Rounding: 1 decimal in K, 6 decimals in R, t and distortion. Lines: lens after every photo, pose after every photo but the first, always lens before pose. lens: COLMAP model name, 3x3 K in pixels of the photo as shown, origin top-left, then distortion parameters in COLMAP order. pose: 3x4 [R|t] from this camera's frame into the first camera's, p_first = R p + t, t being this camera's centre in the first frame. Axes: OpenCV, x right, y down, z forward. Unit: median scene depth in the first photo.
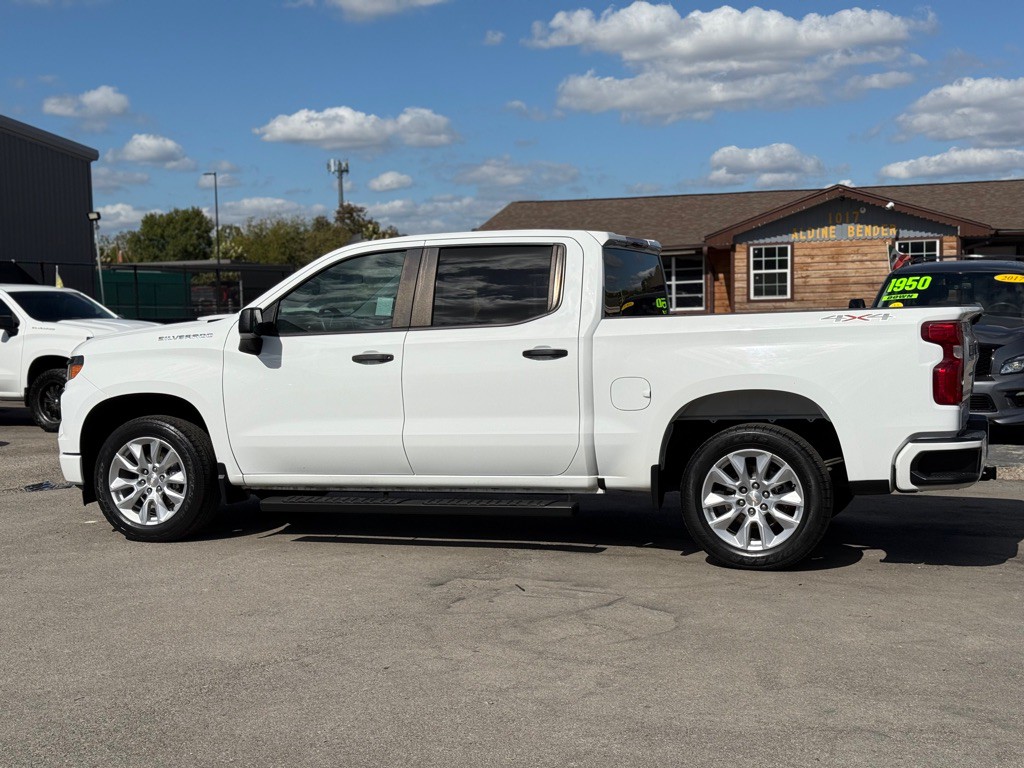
lens RADIAL K [[1425.4, 0, 518.0], [0, 1425.4, 389.2], [0, 0, 1]] dist [0.180859, -0.360307]
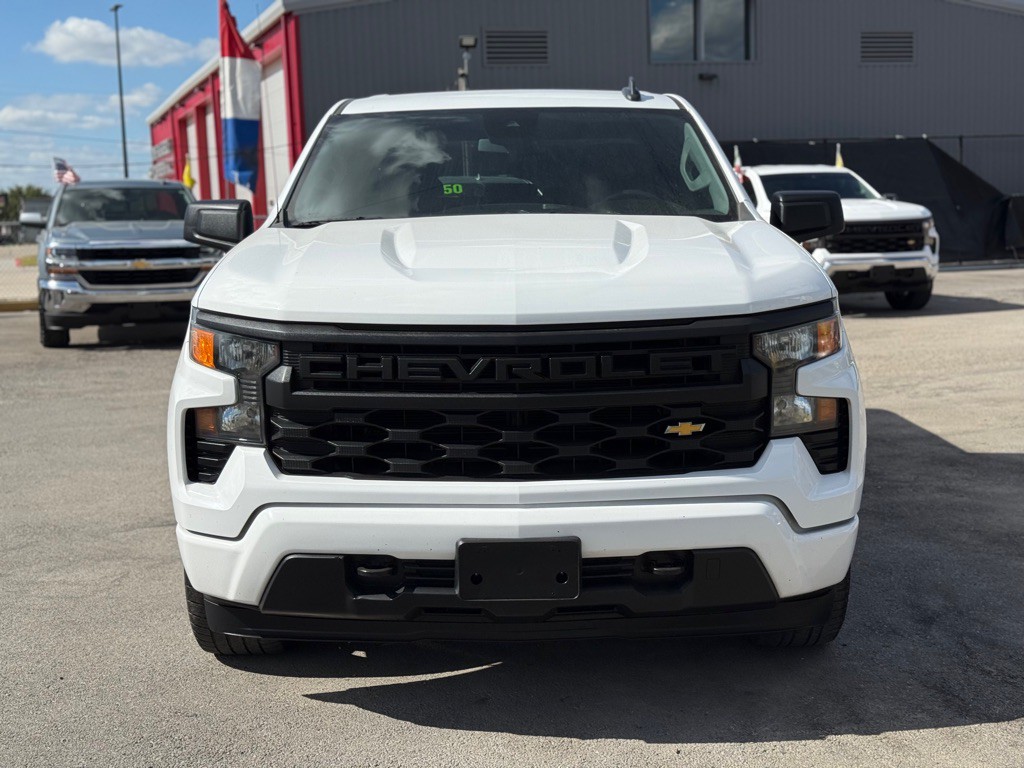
lens RADIAL K [[1425.4, 0, 518.0], [0, 1425.4, 389.2], [0, 0, 1]] dist [0.180859, -0.360307]
pose [[0.674704, 0.088028, -0.732821, 0.214812], [-0.022752, 0.994871, 0.098558, -0.010167], [0.737738, -0.049825, 0.673246, 0.149255]]
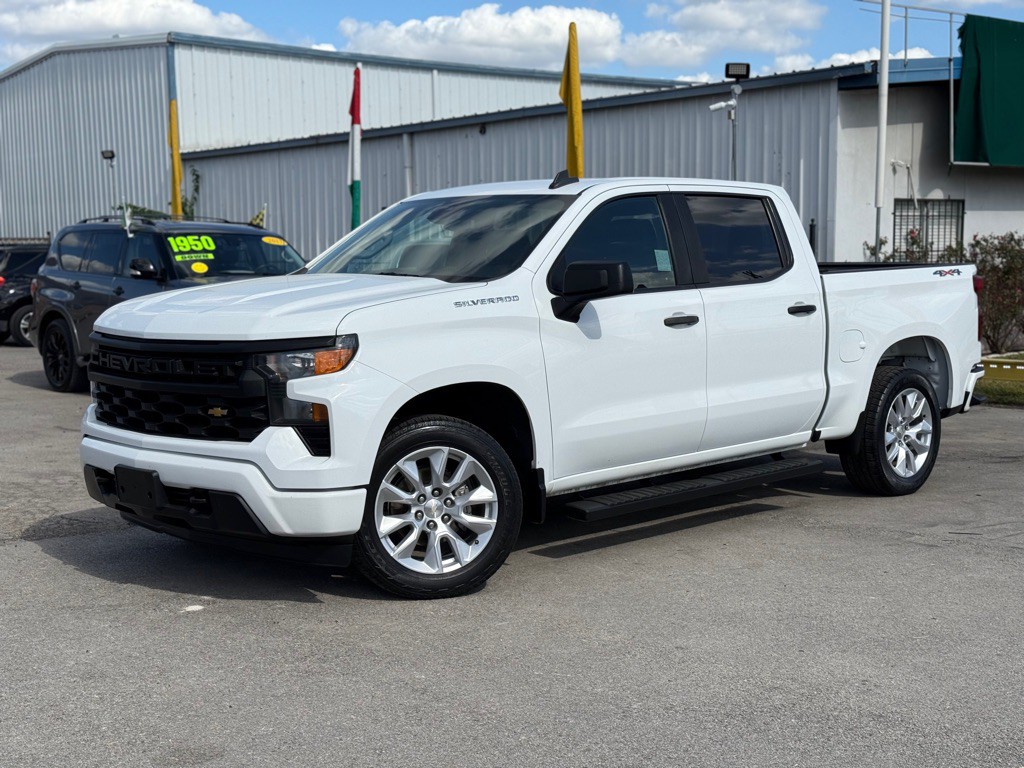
lens RADIAL K [[1425.4, 0, 518.0], [0, 1425.4, 389.2], [0, 0, 1]] dist [0.180859, -0.360307]
pose [[0.443184, -0.070667, 0.893641, -0.302753], [0.049800, 0.997289, 0.054166, -0.010646], [-0.895046, 0.020498, 0.445502, 0.233575]]
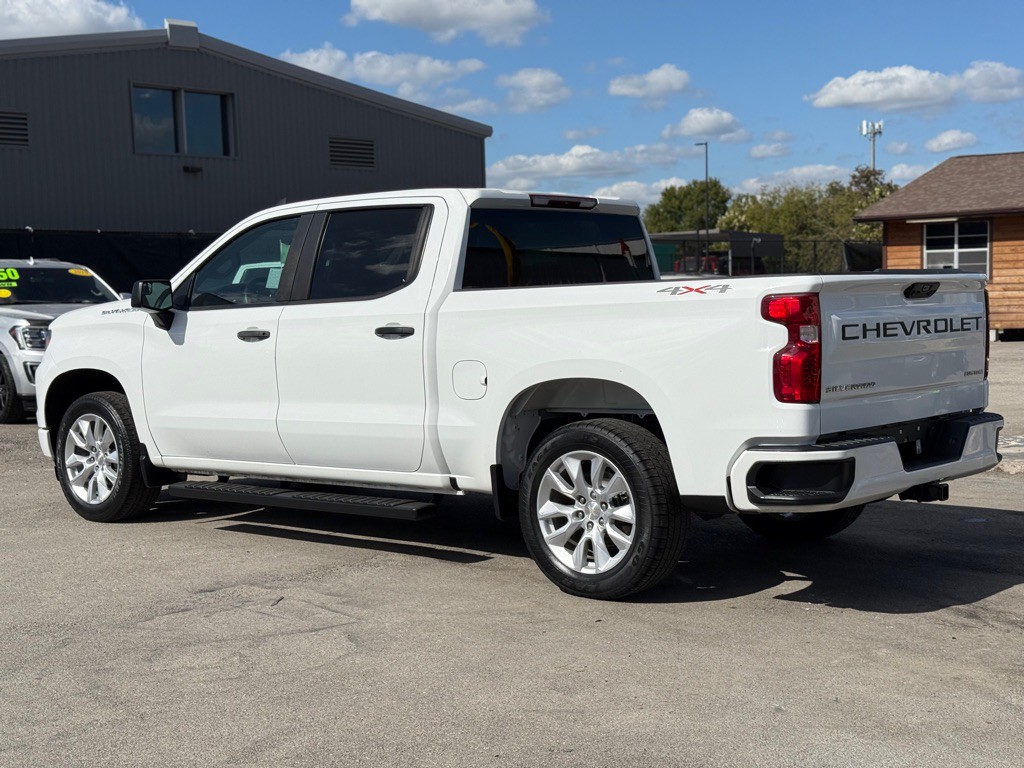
lens RADIAL K [[1425.4, 0, 518.0], [0, 1425.4, 389.2], [0, 0, 1]] dist [0.180859, -0.360307]
pose [[0.931120, 0.020971, -0.364110, 0.129209], [-0.013131, 0.999626, 0.023994, -0.003775], [0.364477, -0.017560, 0.931047, 0.068466]]
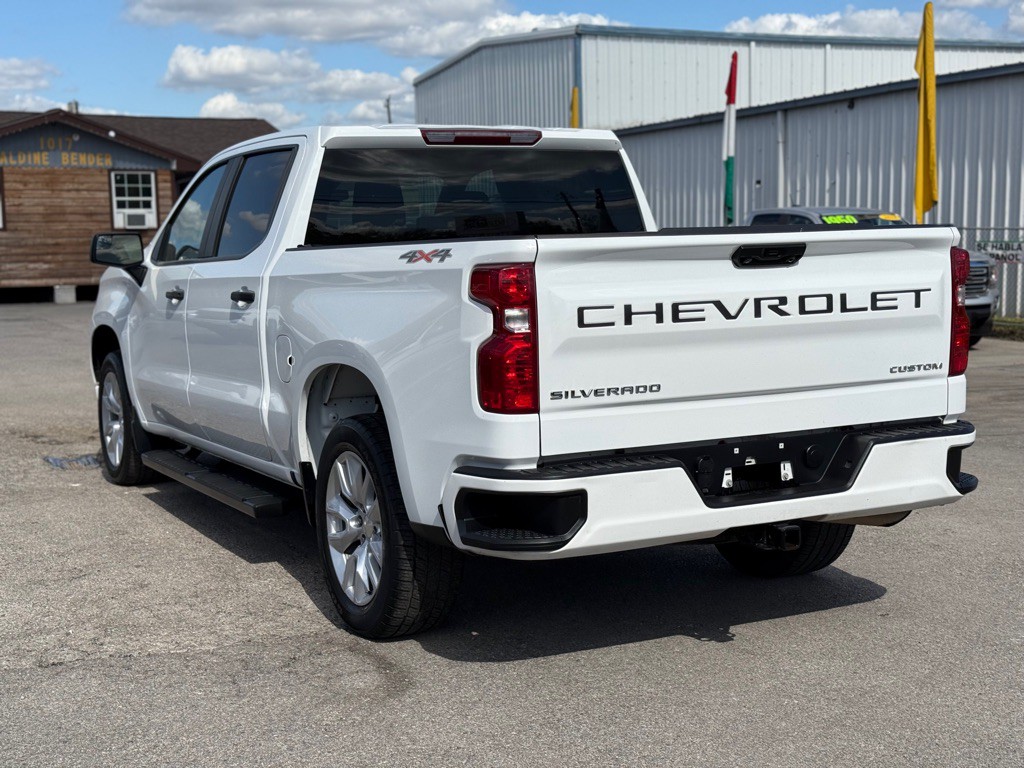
lens RADIAL K [[1425.4, 0, 518.0], [0, 1425.4, 389.2], [0, 0, 1]] dist [0.180859, -0.360307]
pose [[0.681264, -0.070330, 0.728651, -0.358393], [0.038883, 0.997446, 0.059921, -0.003512], [-0.731004, -0.012490, 0.682259, 0.155132]]
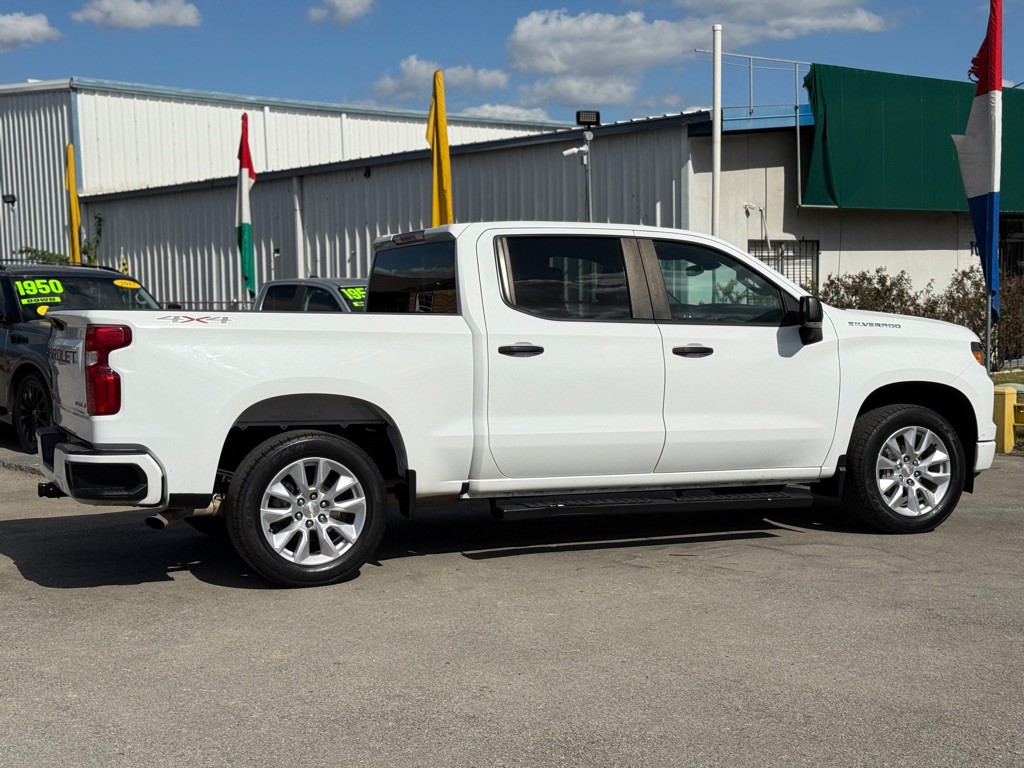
lens RADIAL K [[1425.4, 0, 518.0], [0, 1425.4, 389.2], [0, 0, 1]] dist [0.180859, -0.360307]
pose [[0.414054, -0.050395, 0.908856, -0.298172], [0.058443, 0.997878, 0.028706, -0.008148], [-0.908374, 0.041230, 0.416120, 0.185337]]
